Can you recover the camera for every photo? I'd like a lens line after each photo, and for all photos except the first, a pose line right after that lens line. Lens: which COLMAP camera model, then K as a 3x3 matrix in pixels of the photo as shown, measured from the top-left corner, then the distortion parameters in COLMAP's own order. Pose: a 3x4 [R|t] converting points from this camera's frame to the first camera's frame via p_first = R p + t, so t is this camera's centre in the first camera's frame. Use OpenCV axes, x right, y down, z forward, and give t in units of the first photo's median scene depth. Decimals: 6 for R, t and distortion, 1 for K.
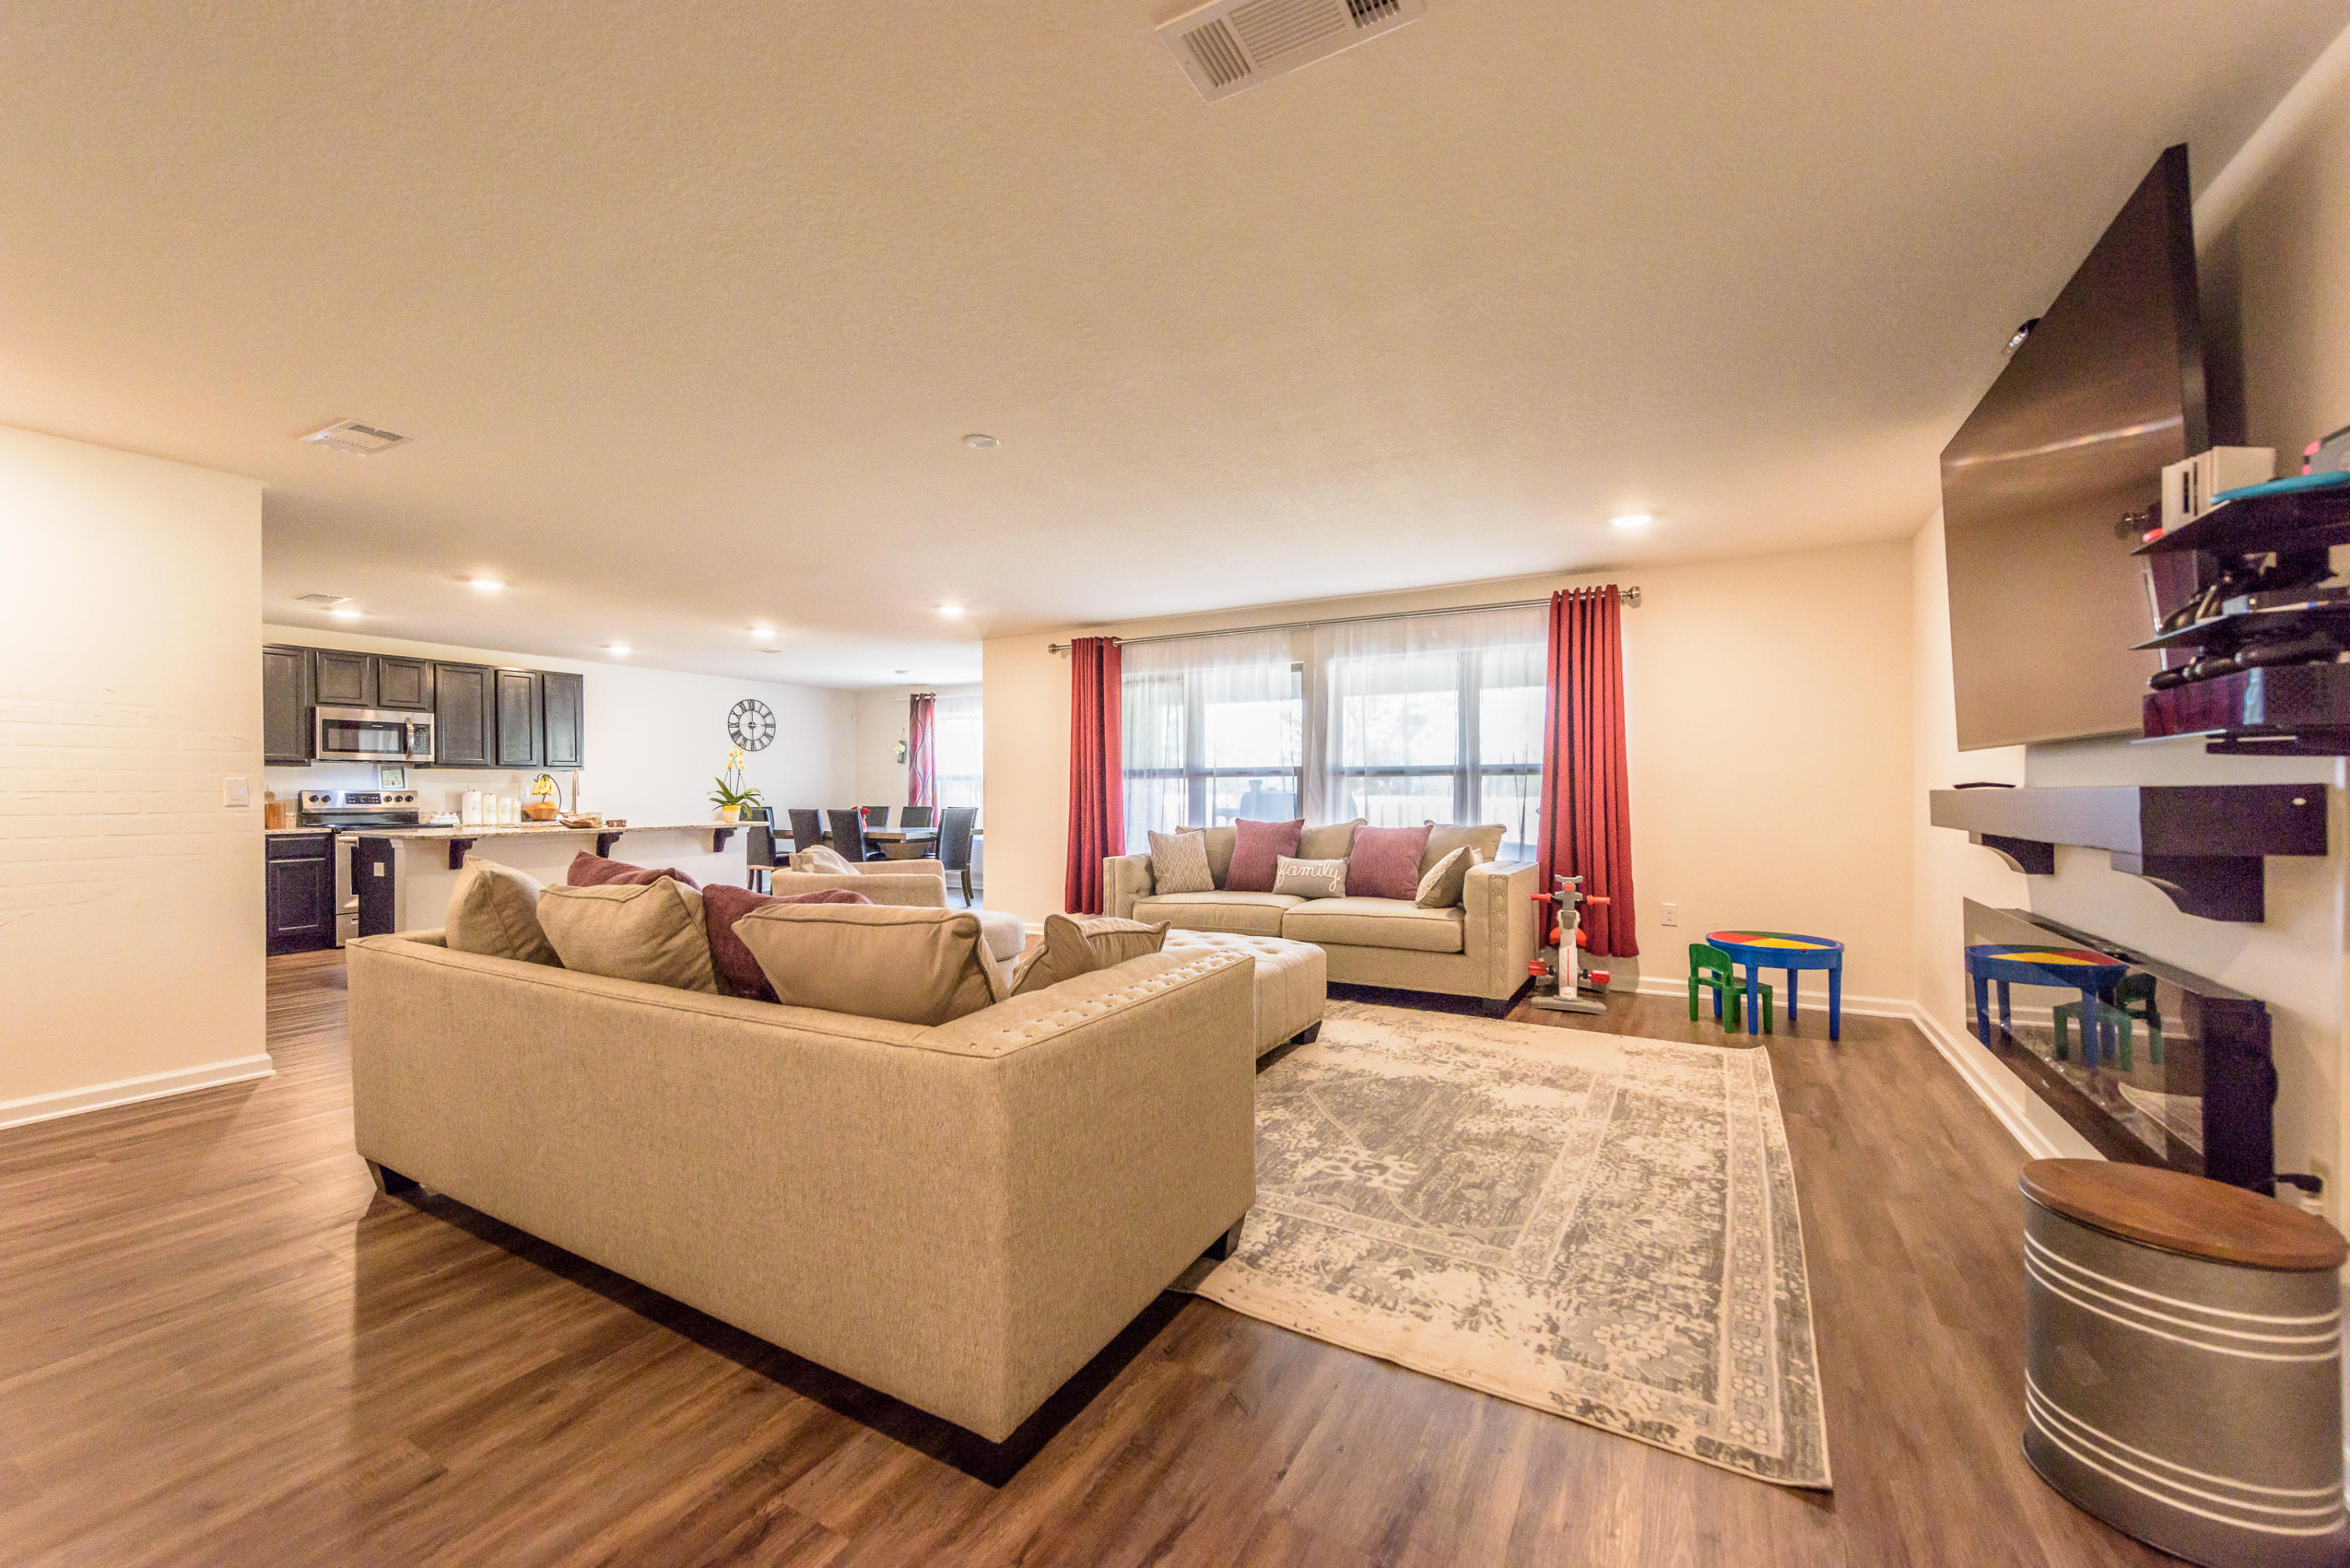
lens RADIAL K [[936.6, 0, 1160.0], [0, 936.6, 800.9], [0, 0, 1]] dist [0.014647, -0.002841]
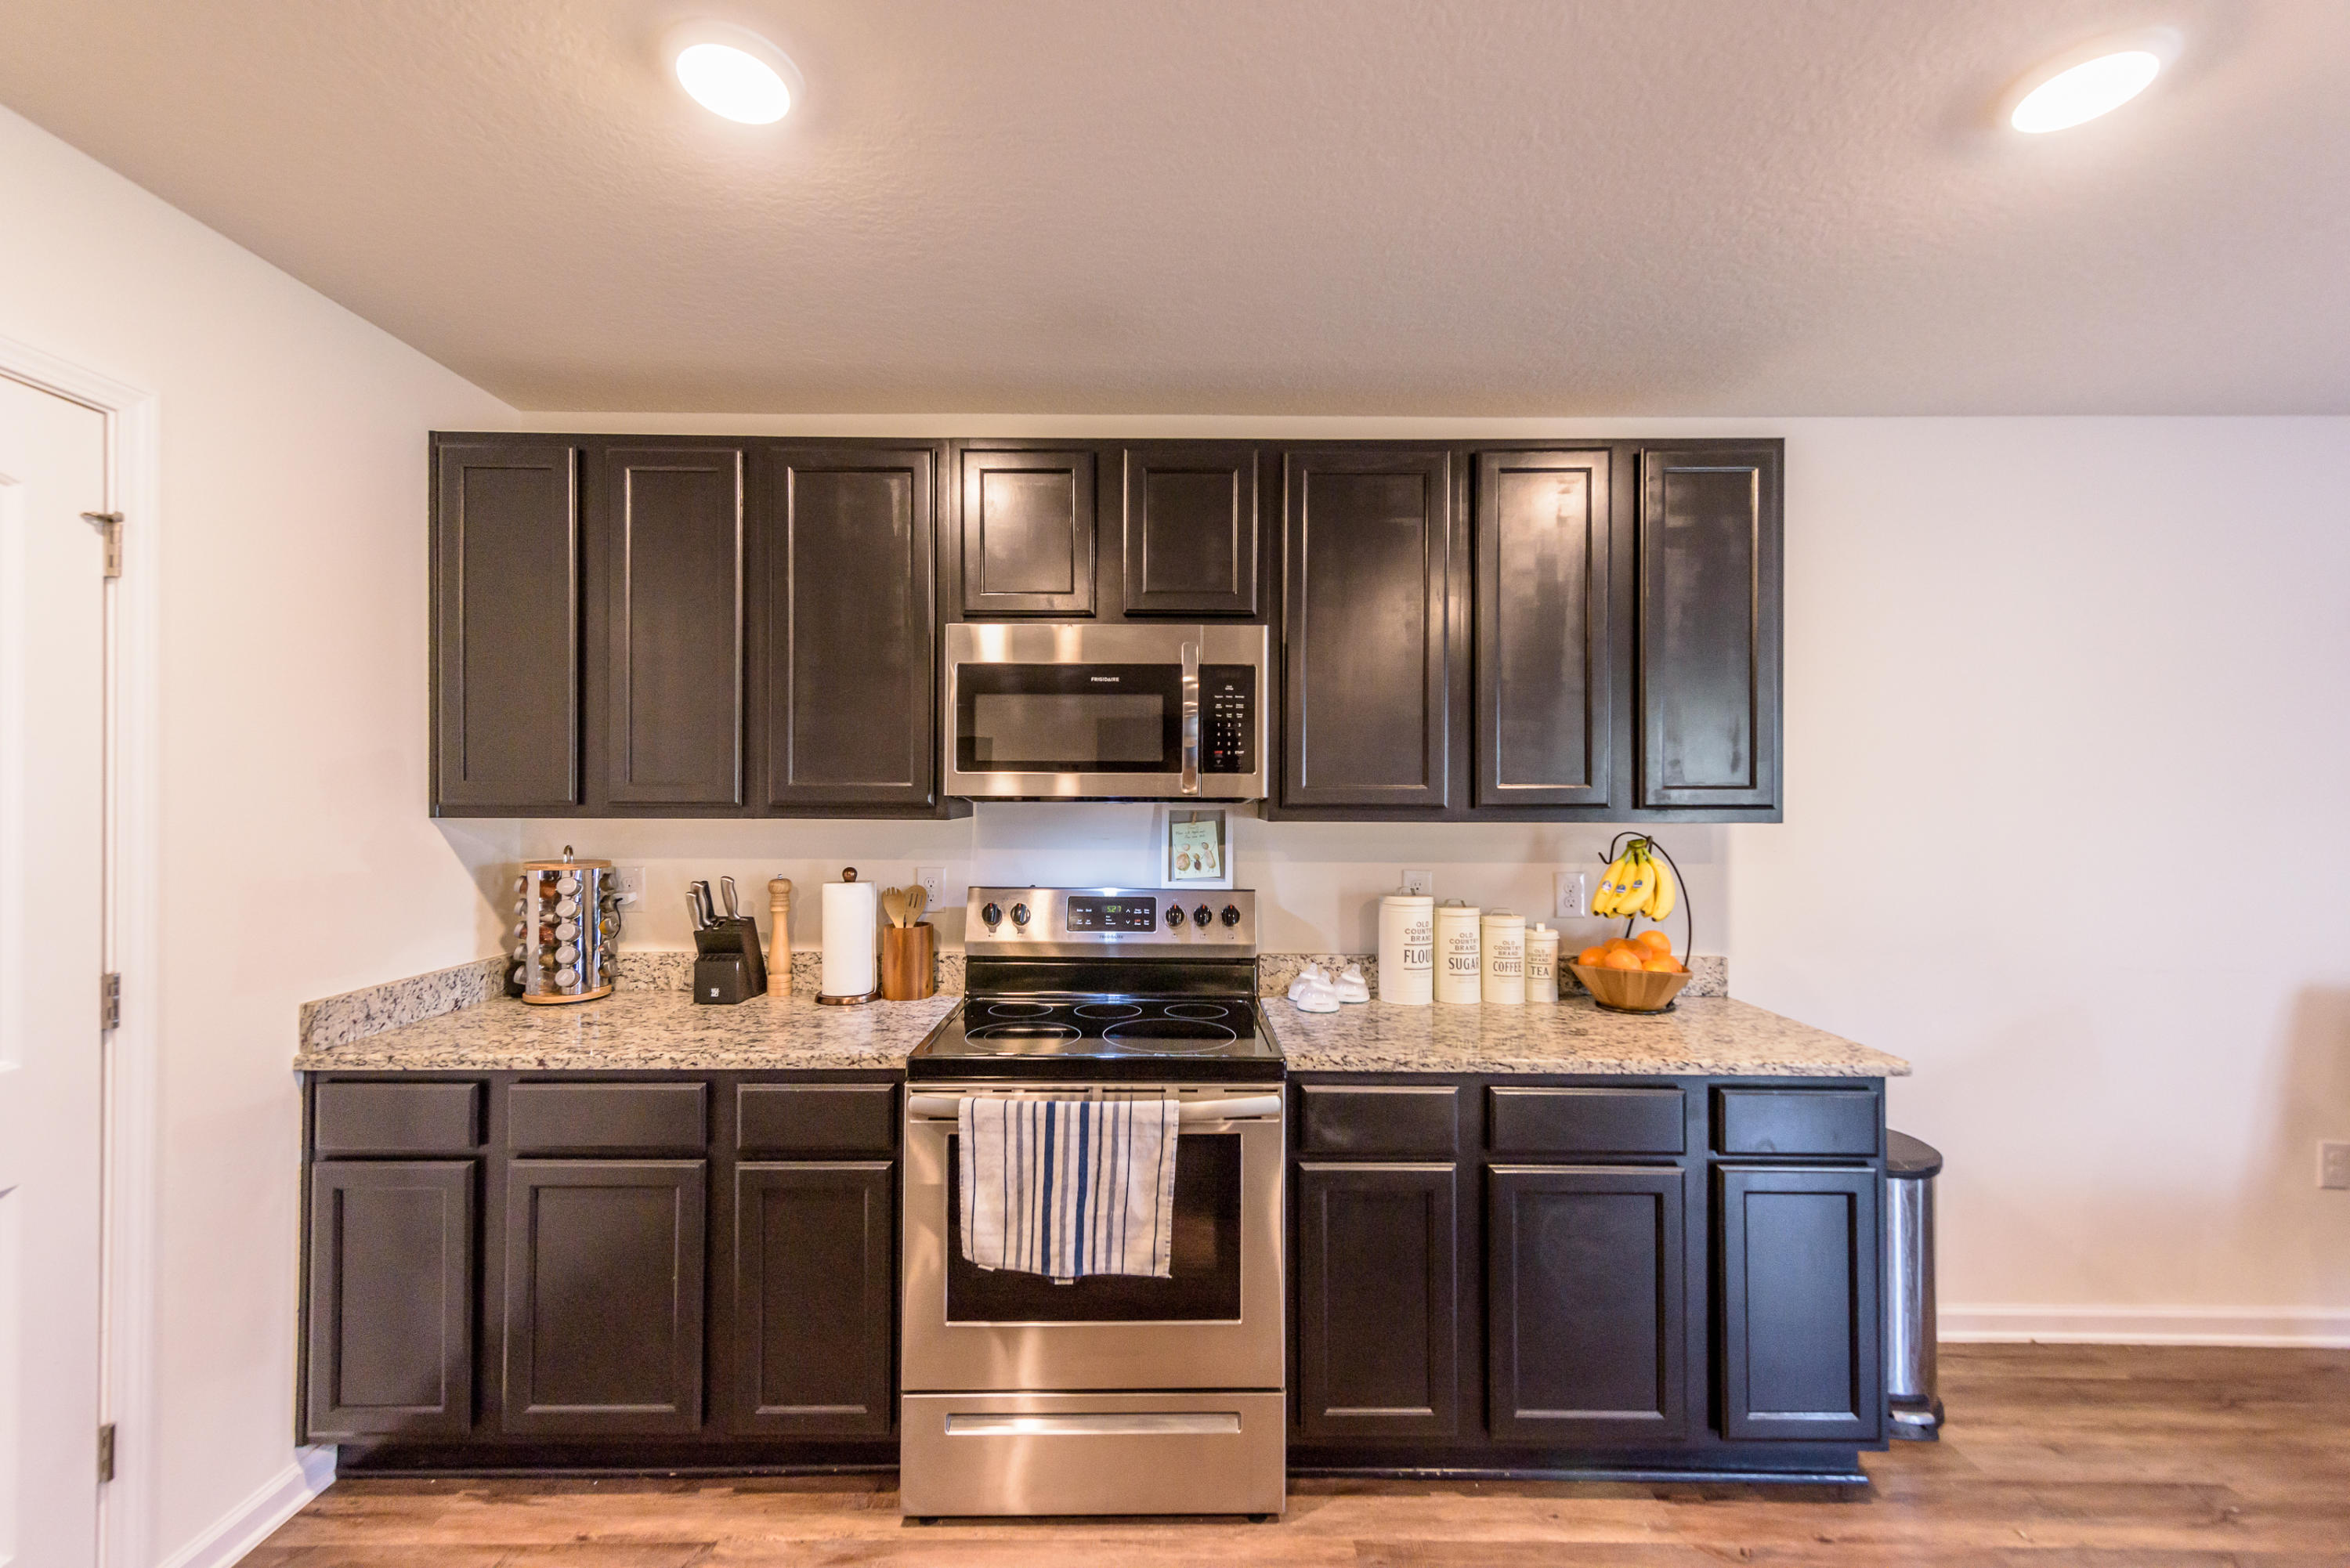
lens RADIAL K [[936.6, 0, 1171.1], [0, 936.6, 783.6], [0, 0, 1]] dist [0.014647, -0.002841]
pose [[0.513193, -0.000314, -0.858273, -0.676686], [-0.016137, 0.999820, -0.010014, -0.052988], [0.858121, 0.018989, 0.513096, 1.032326]]
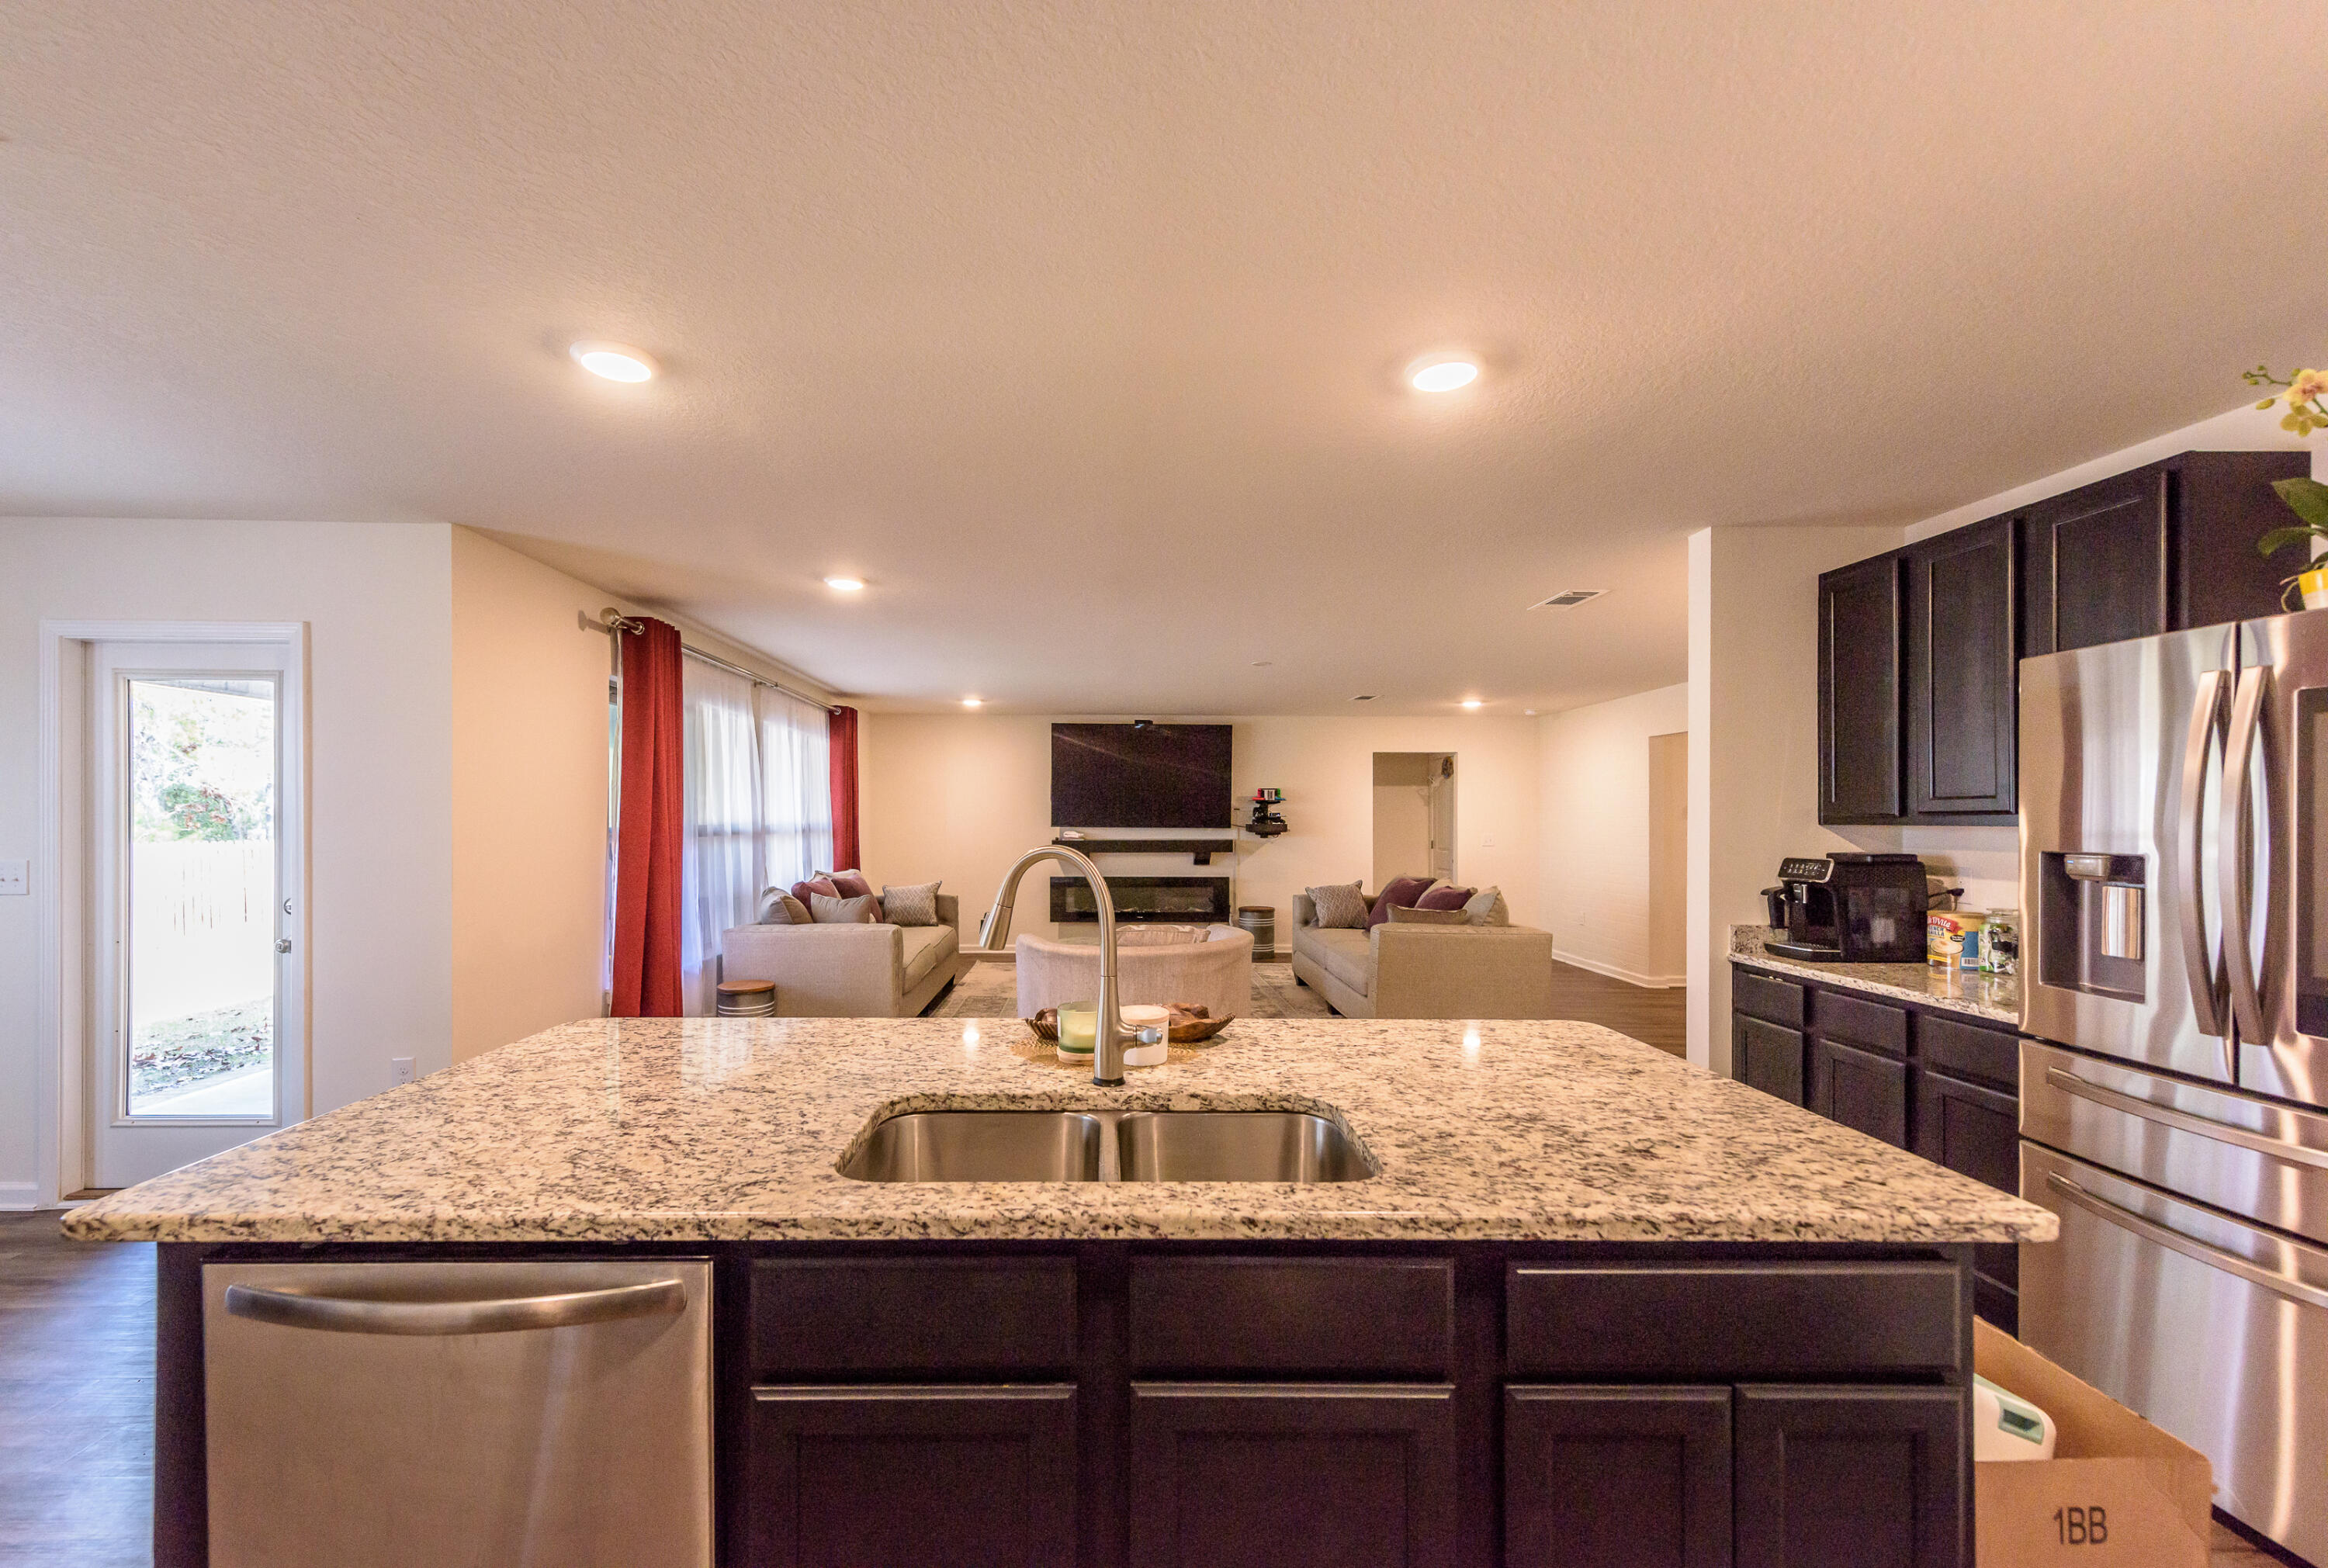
lens RADIAL K [[927.8, 0, 1120.3], [0, 927.8, 821.8], [0, 0, 1]] dist [0.014647, -0.002841]
pose [[-0.522696, -0.003149, 0.852513, -0.891858], [0.008176, 0.999929, 0.008707, -0.046712], [-0.852480, 0.011521, -0.522633, 1.202681]]
